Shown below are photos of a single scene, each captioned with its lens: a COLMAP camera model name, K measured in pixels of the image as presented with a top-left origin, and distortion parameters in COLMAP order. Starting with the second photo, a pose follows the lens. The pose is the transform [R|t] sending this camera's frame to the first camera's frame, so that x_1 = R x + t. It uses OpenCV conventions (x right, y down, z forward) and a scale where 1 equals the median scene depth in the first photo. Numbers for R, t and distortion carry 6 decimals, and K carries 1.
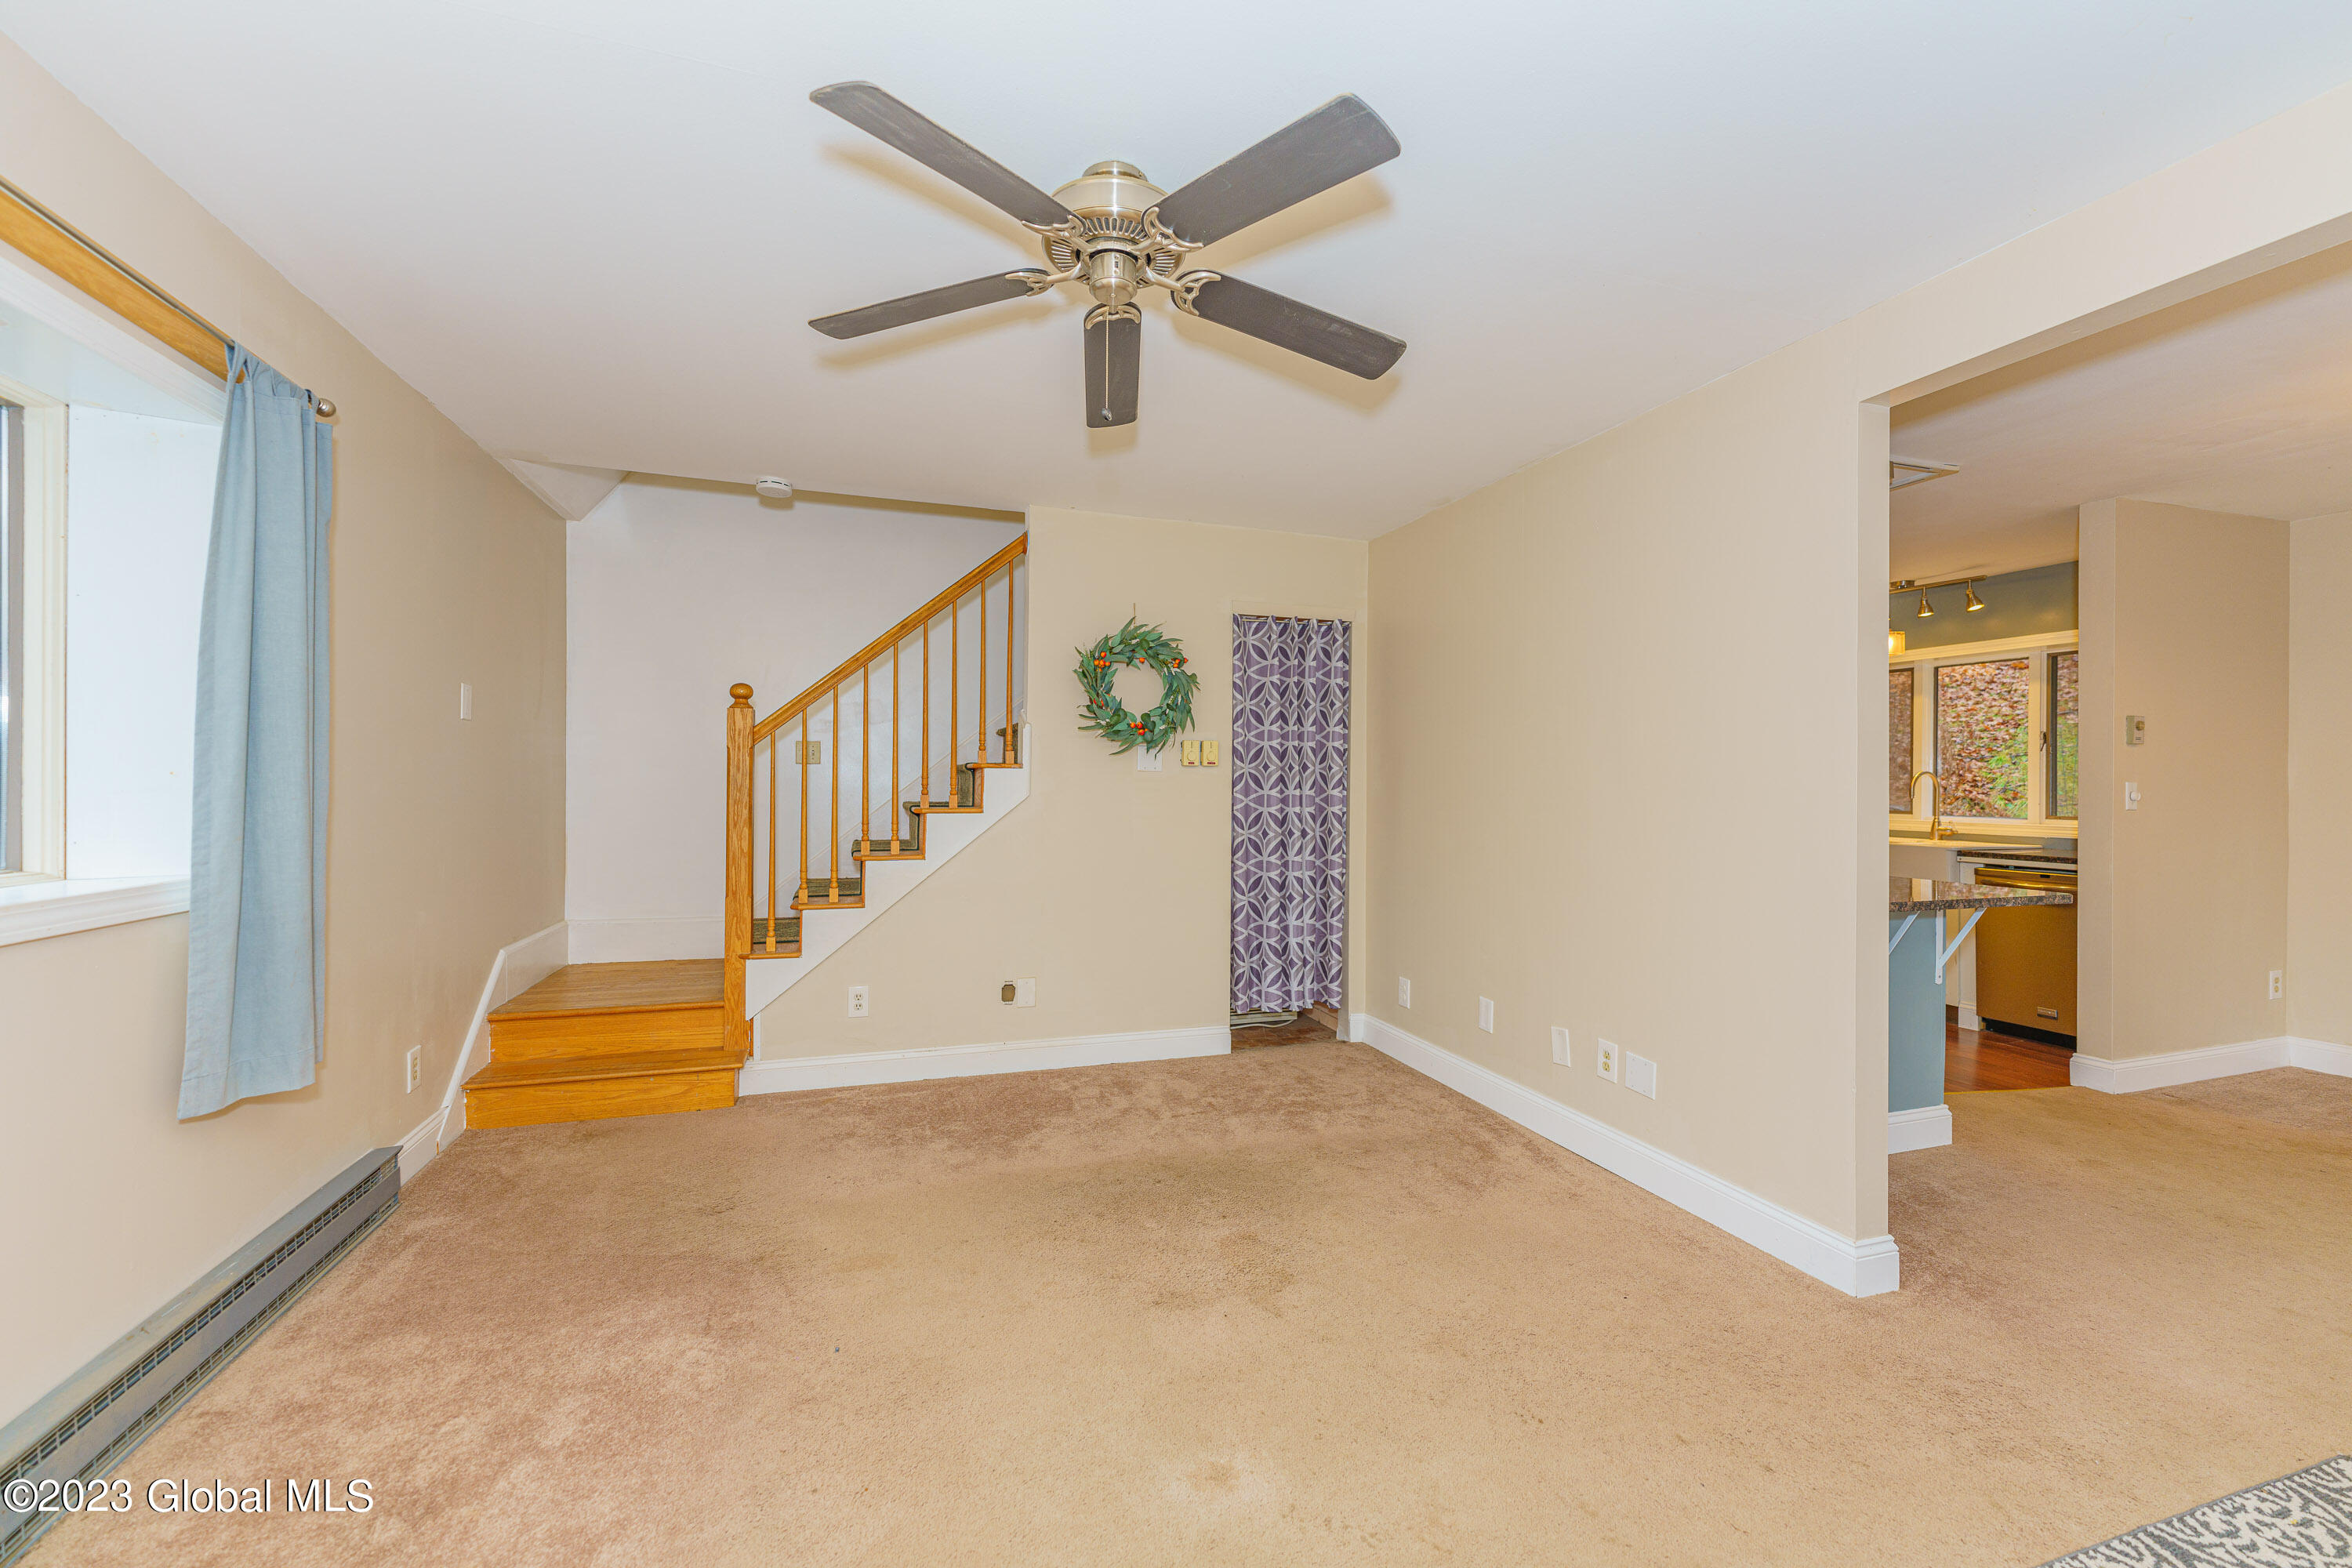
lens RADIAL K [[934.3, 0, 1171.2], [0, 934.3, 781.7], [0, 0, 1]] dist [-0.000633, 0.000323]
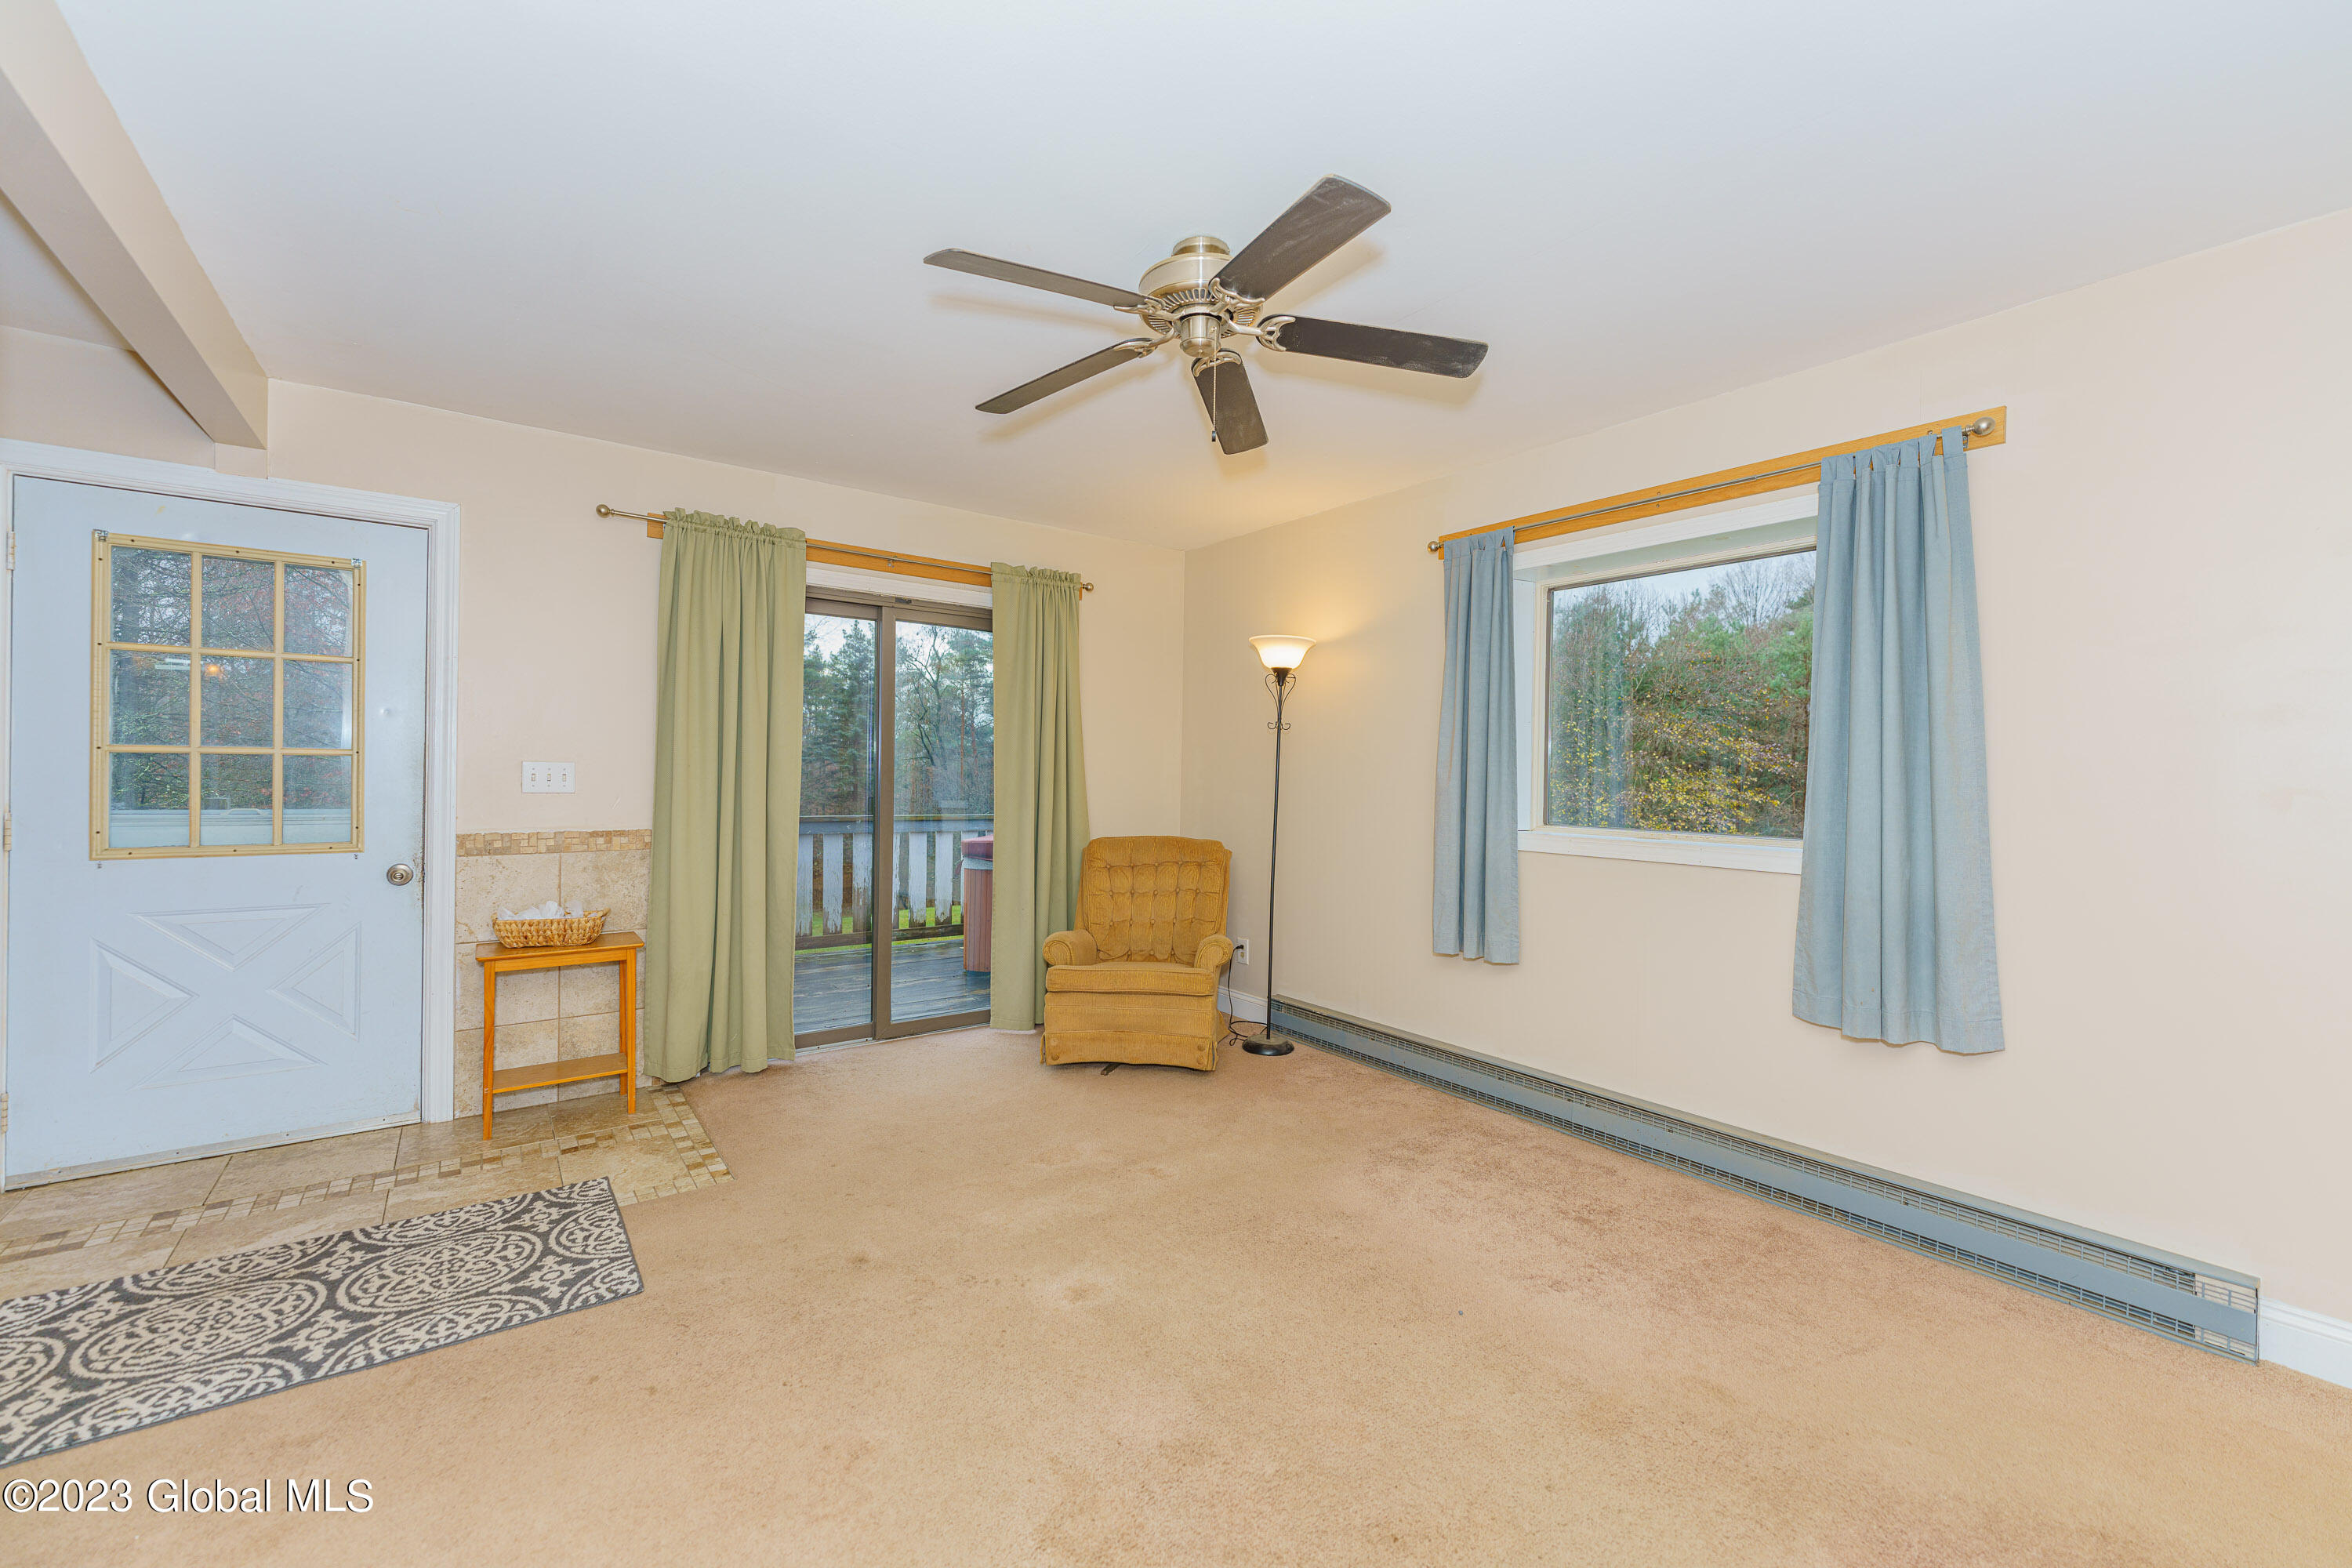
lens RADIAL K [[934.3, 0, 1174.2], [0, 934.3, 776.1], [0, 0, 1]] dist [-0.000633, 0.000323]
pose [[-0.947098, -0.021414, -0.320230, 0.152389], [-0.022786, 0.999740, 0.000538, 0.004206], [0.320135, 0.007806, -0.947340, 0.959812]]
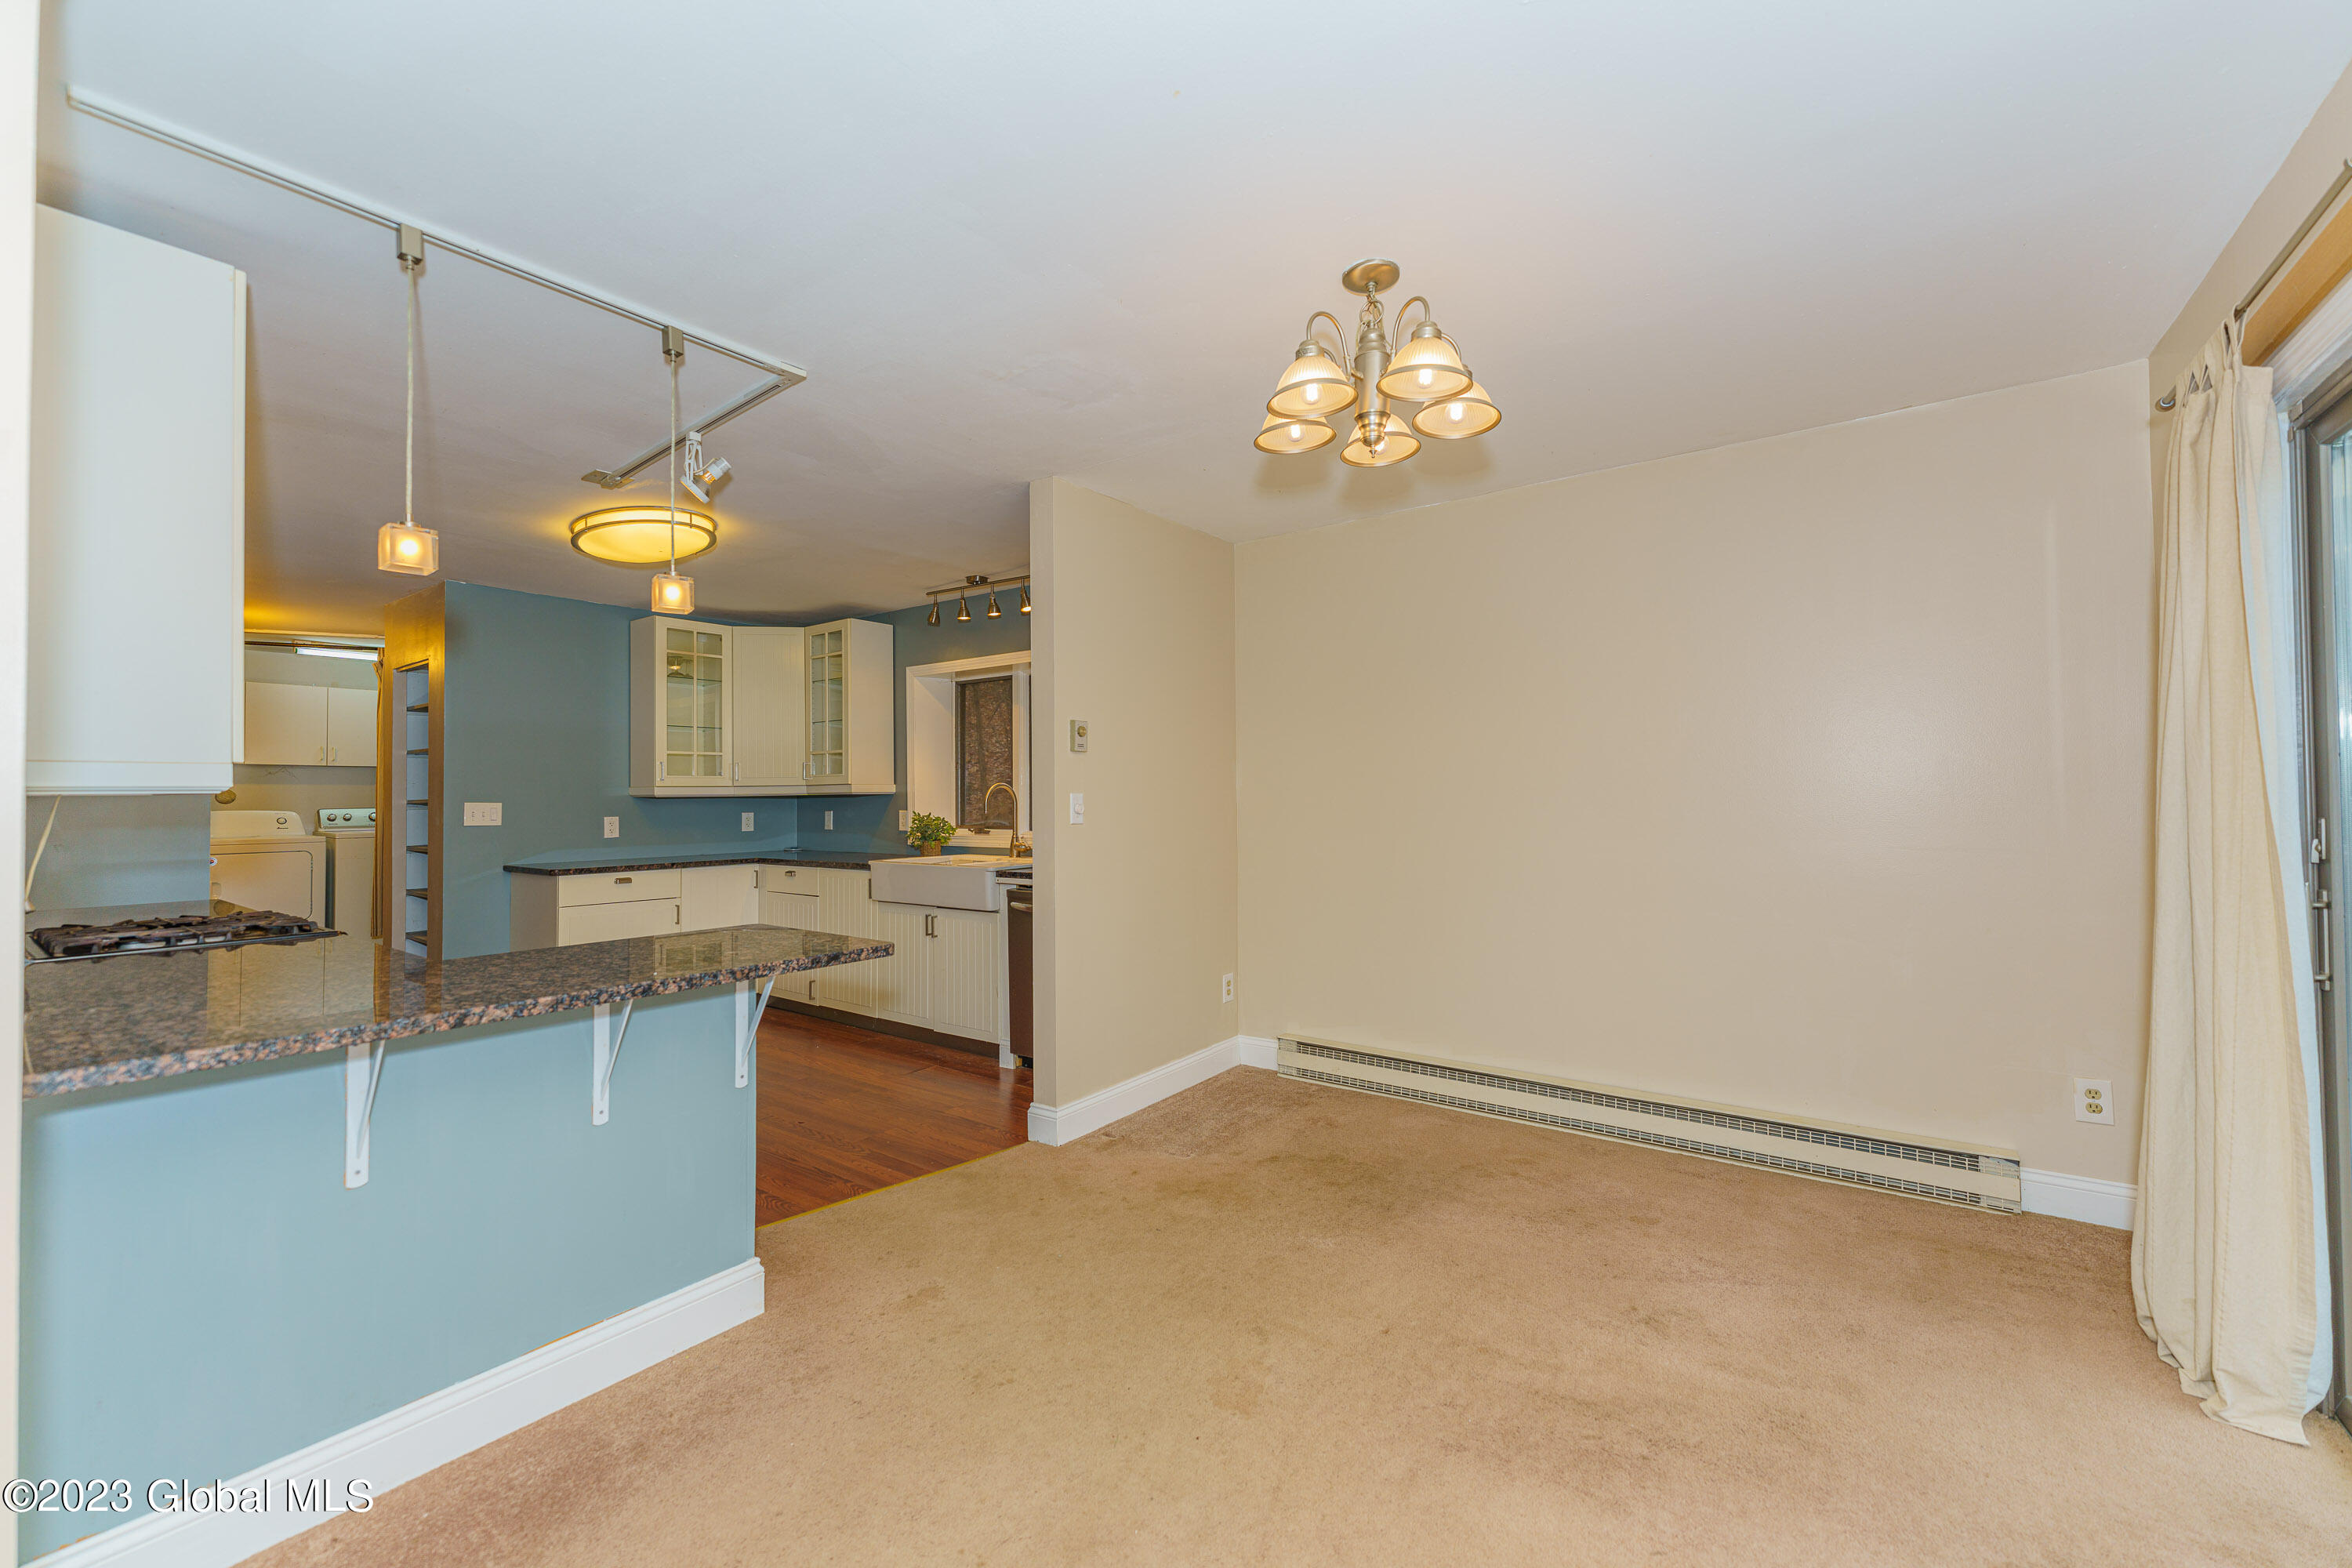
lens RADIAL K [[934.3, 0, 1174.8], [0, 934.3, 779.8], [0, 0, 1]] dist [-0.000633, 0.000323]
pose [[0.812979, -0.003310, 0.582284, 0.554852], [0.016219, 0.999725, -0.016963, 0.004046], [-0.582067, 0.023234, 0.812809, 0.197114]]
